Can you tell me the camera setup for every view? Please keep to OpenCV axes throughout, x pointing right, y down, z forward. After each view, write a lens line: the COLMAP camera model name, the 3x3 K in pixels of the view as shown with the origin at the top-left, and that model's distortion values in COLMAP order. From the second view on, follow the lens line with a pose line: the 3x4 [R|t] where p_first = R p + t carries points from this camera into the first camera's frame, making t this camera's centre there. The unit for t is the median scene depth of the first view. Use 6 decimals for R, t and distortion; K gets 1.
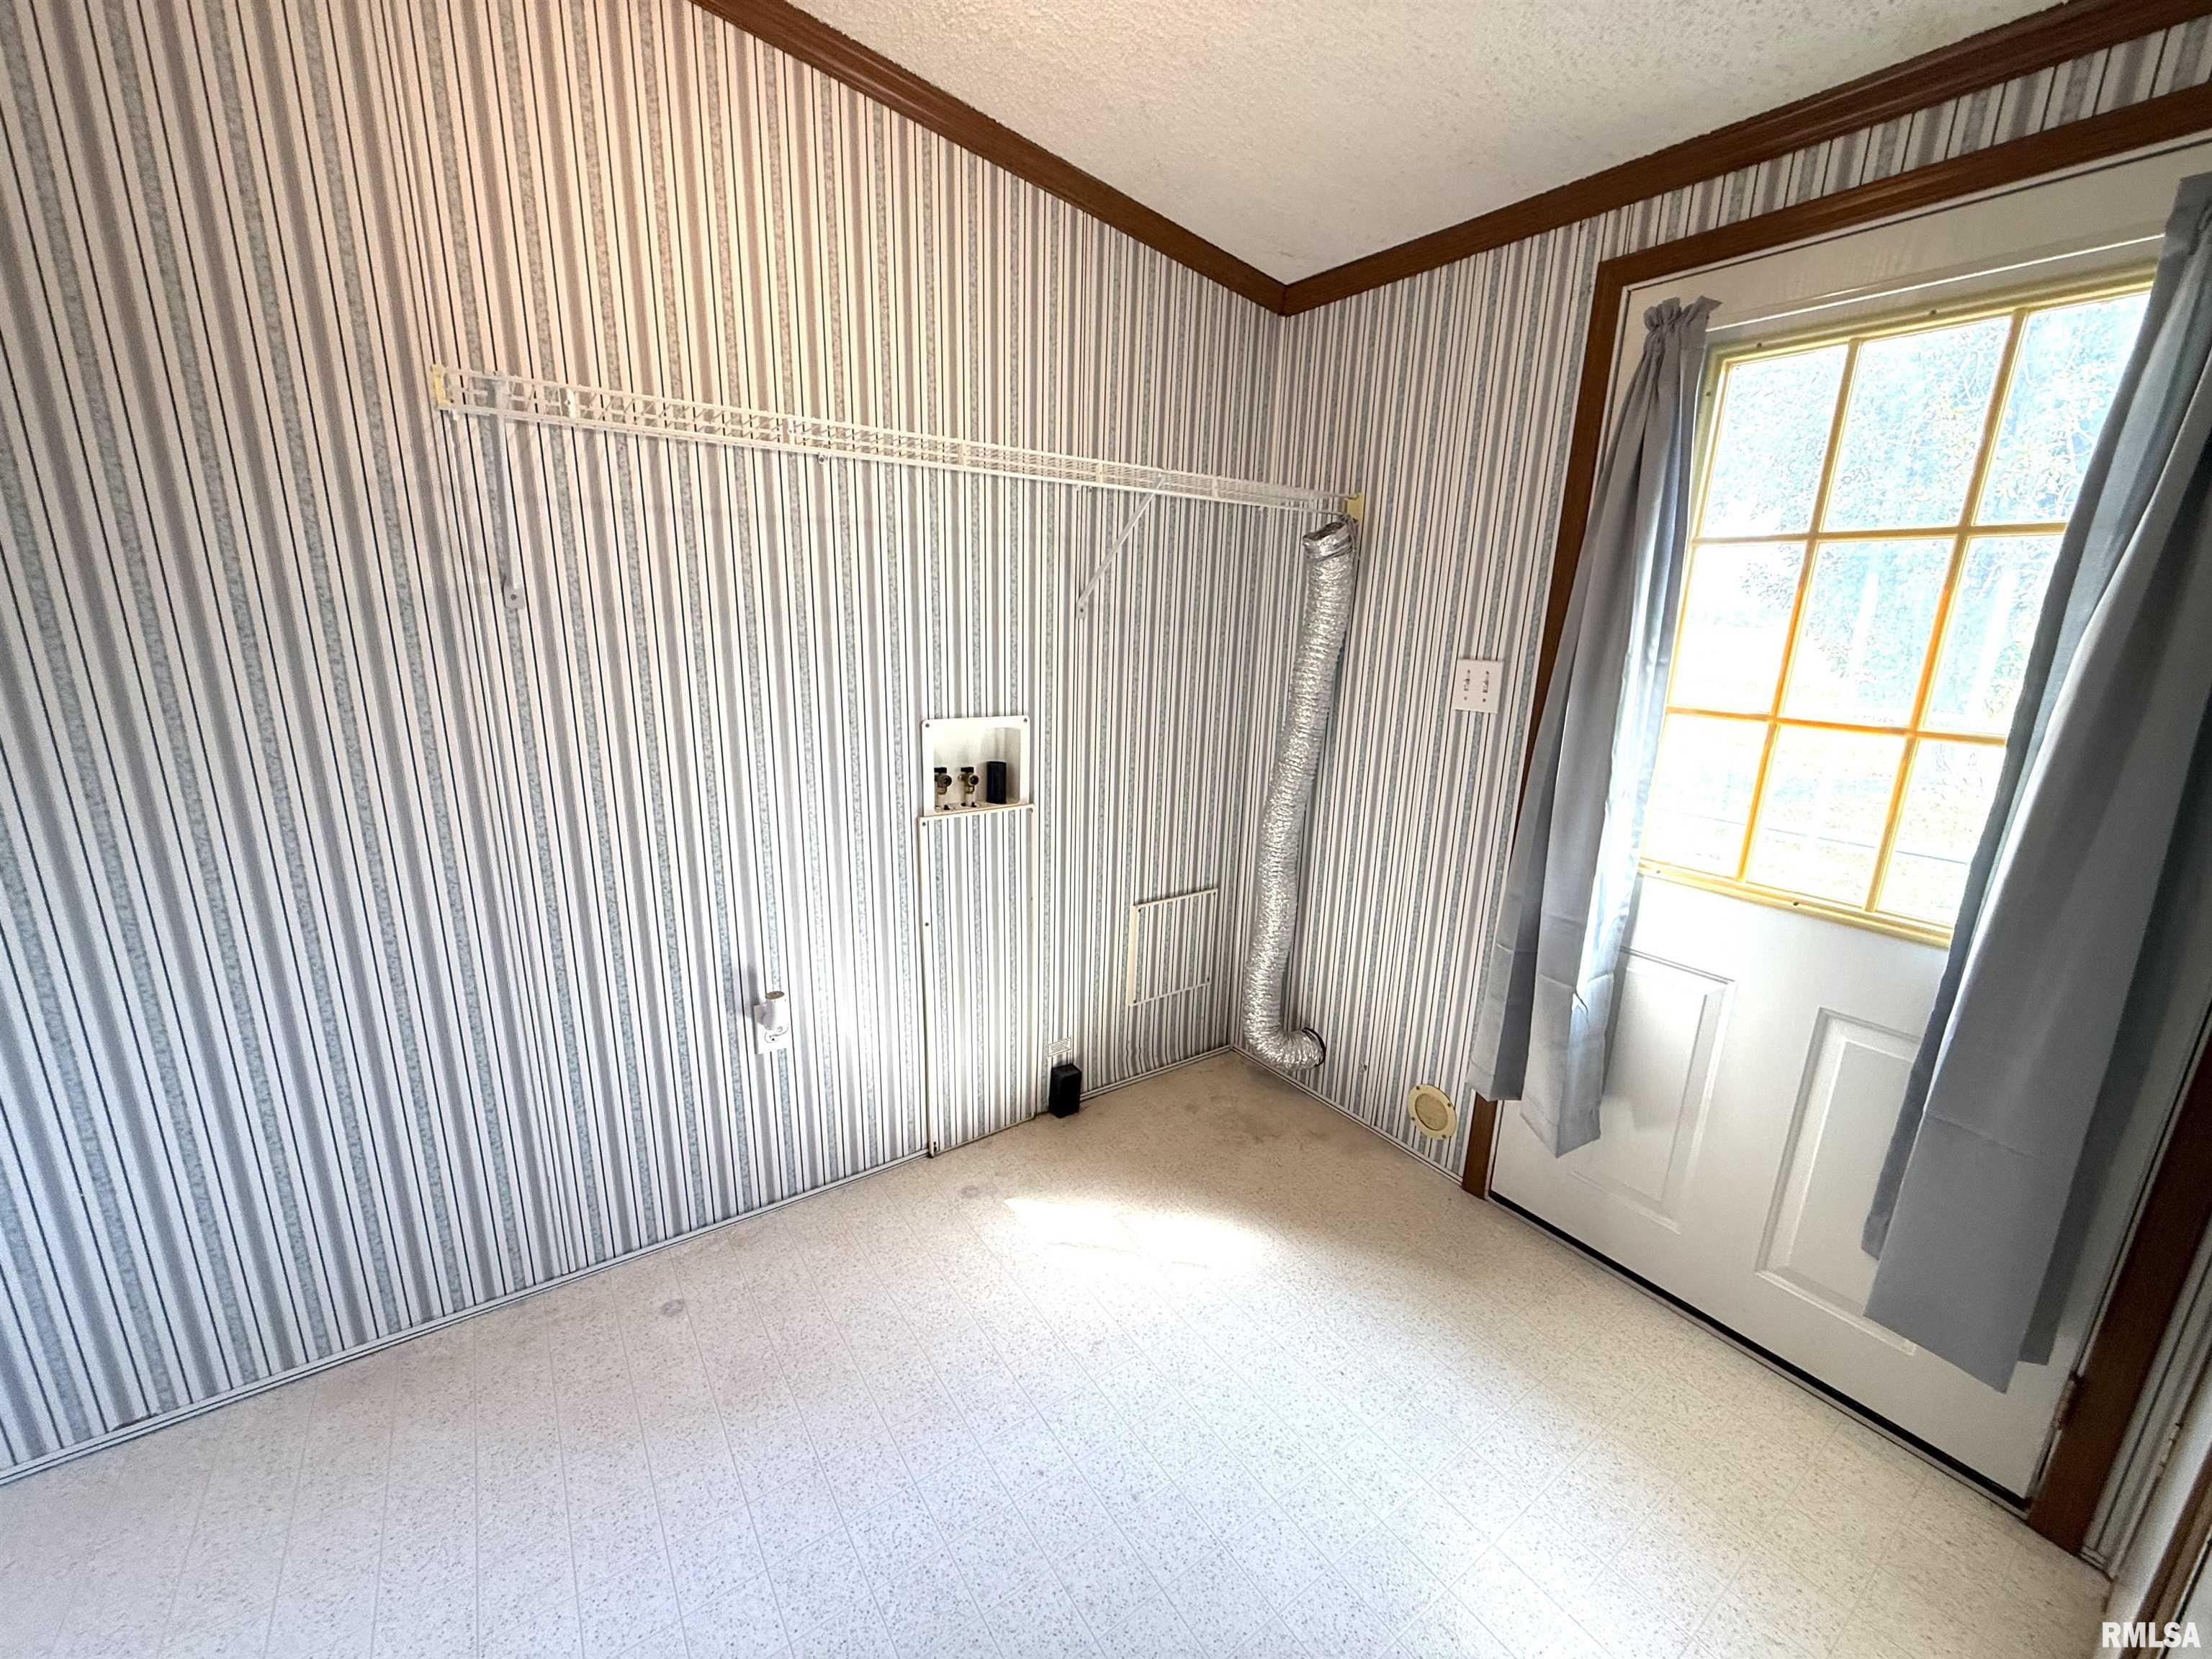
lens RADIAL K [[887.1, 0, 1106.0], [0, 887.1, 829.5], [0, 0, 1]] dist [0.009691, -0.000206]
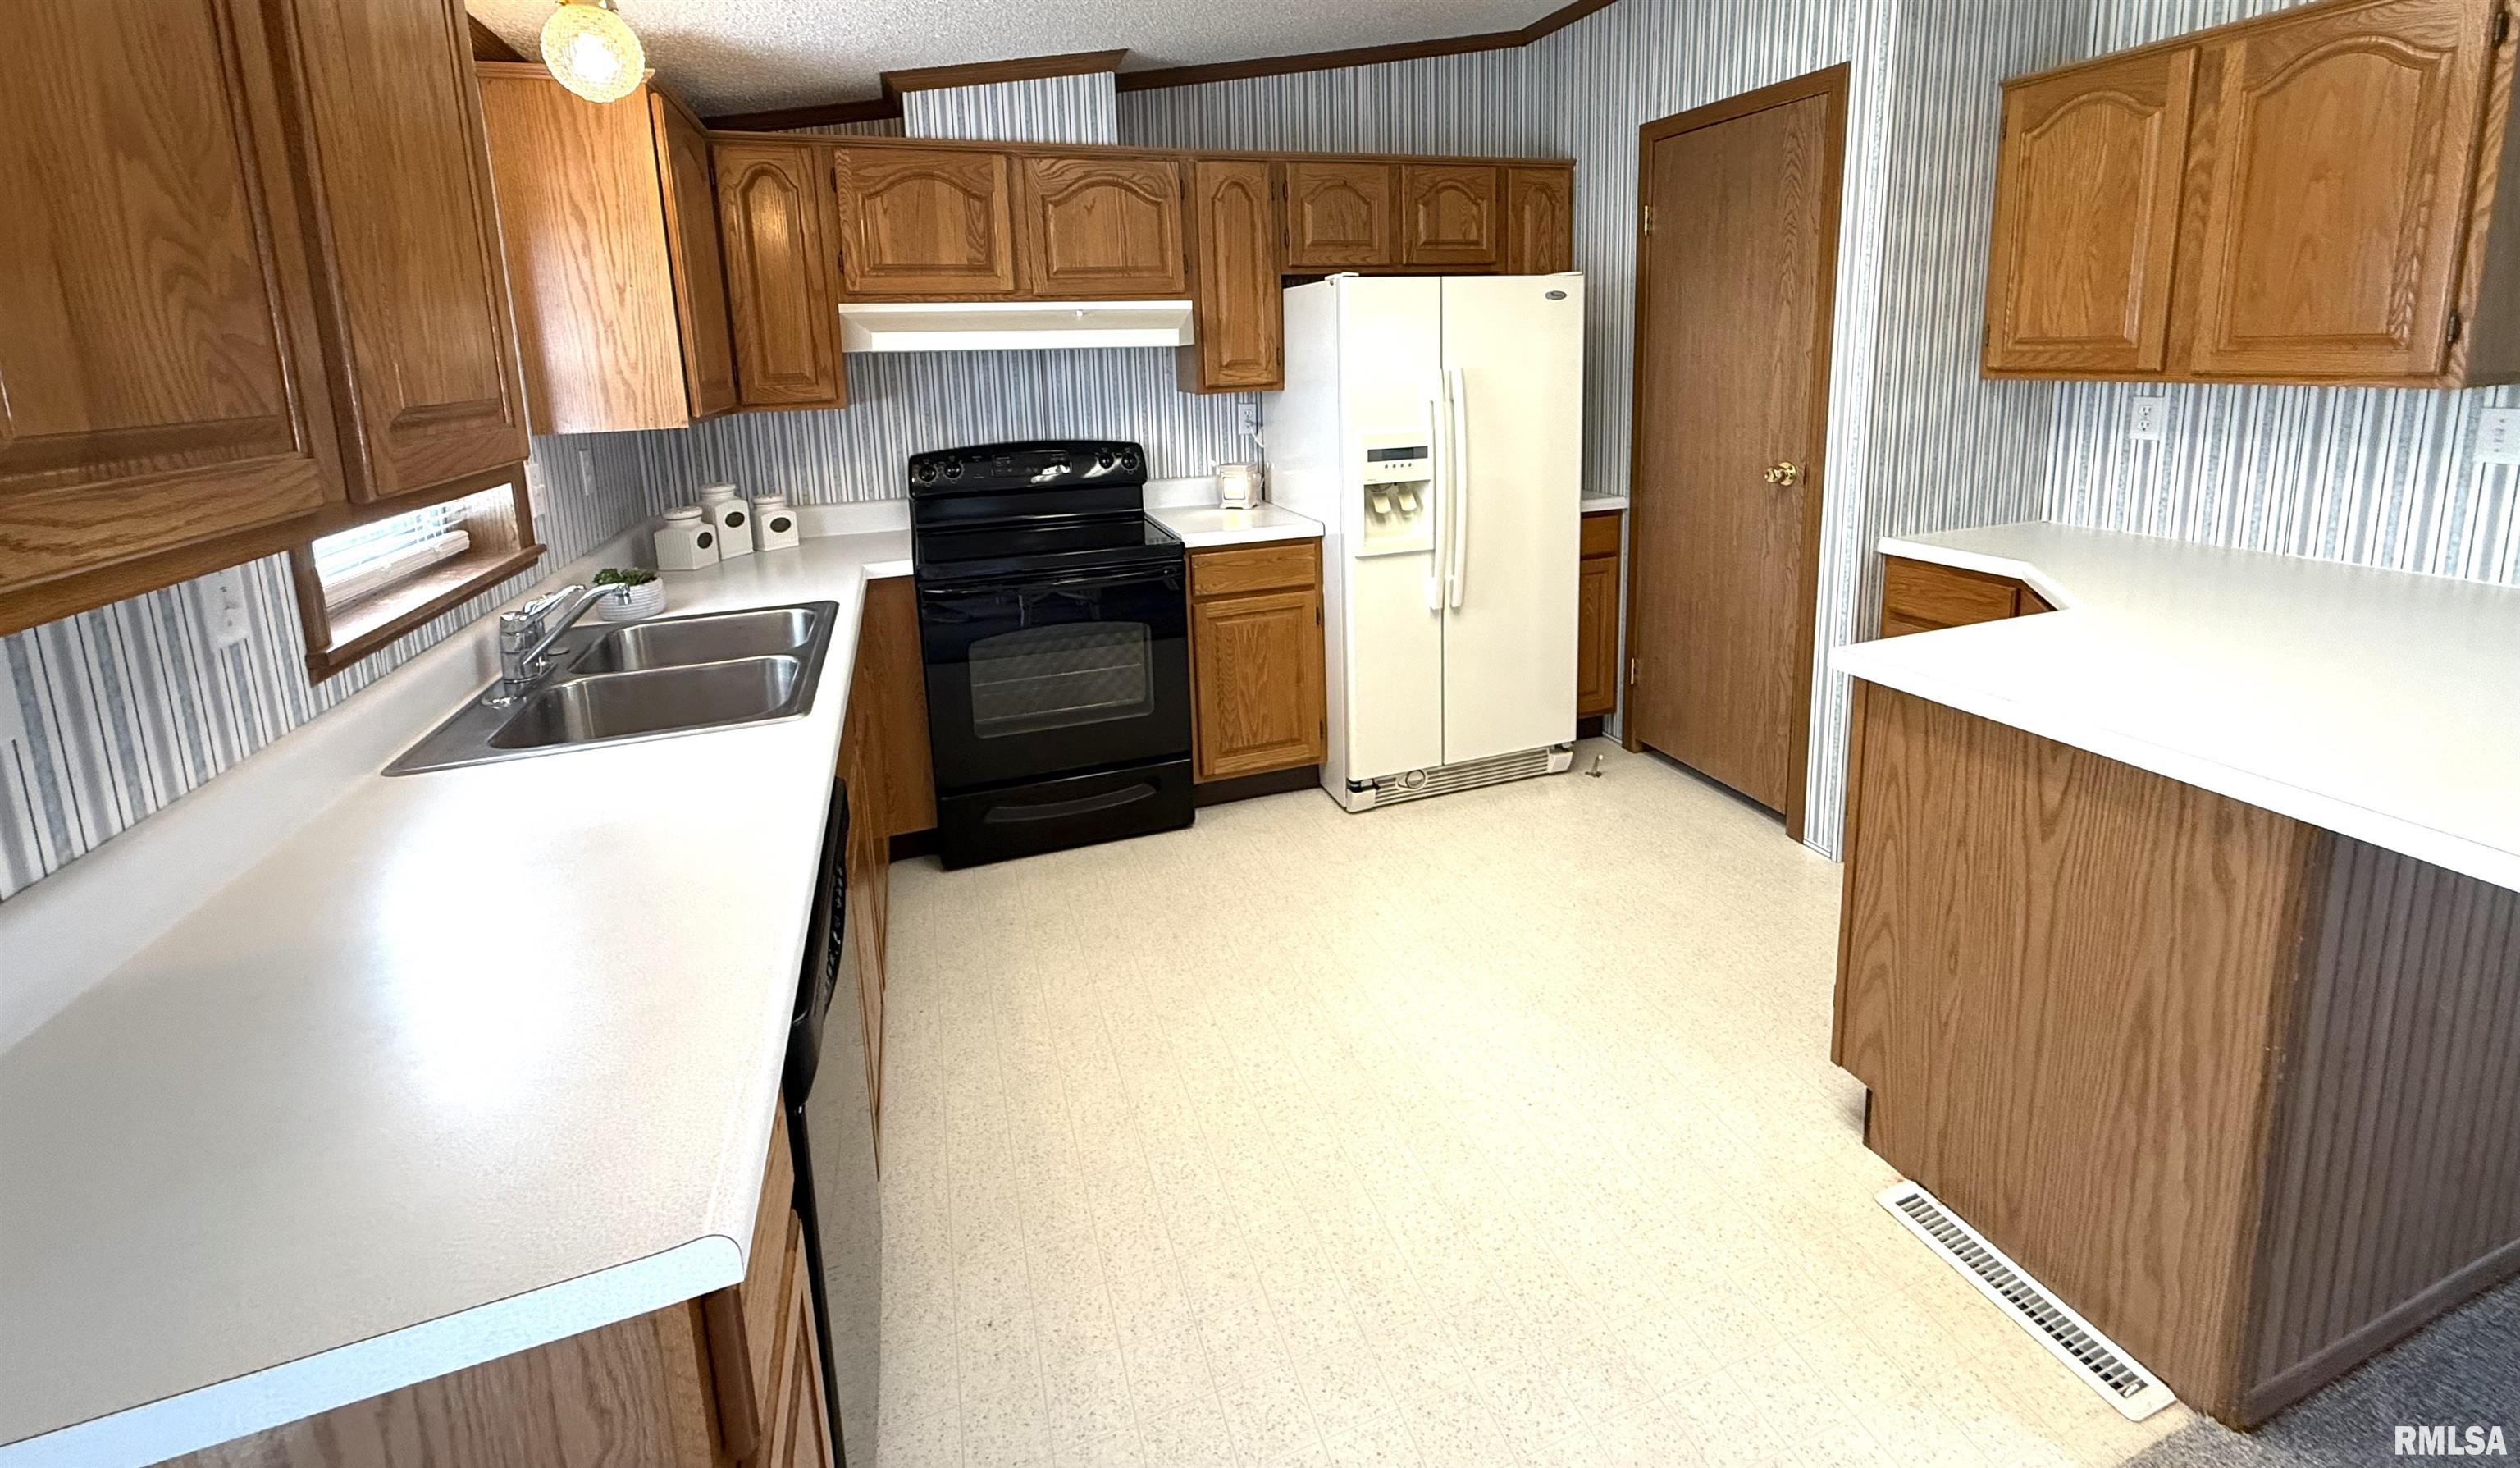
lens RADIAL K [[1553.8, 0, 1260.0], [0, 1553.8, 734.0], [0, 0, 1]] dist [0.000000, 0.000061]
pose [[0.923456, 0.044630, -0.381101, 0.309023], [-0.046963, 0.998892, 0.003181, 0.112952], [0.380821, 0.014960, 0.924528, -0.428385]]
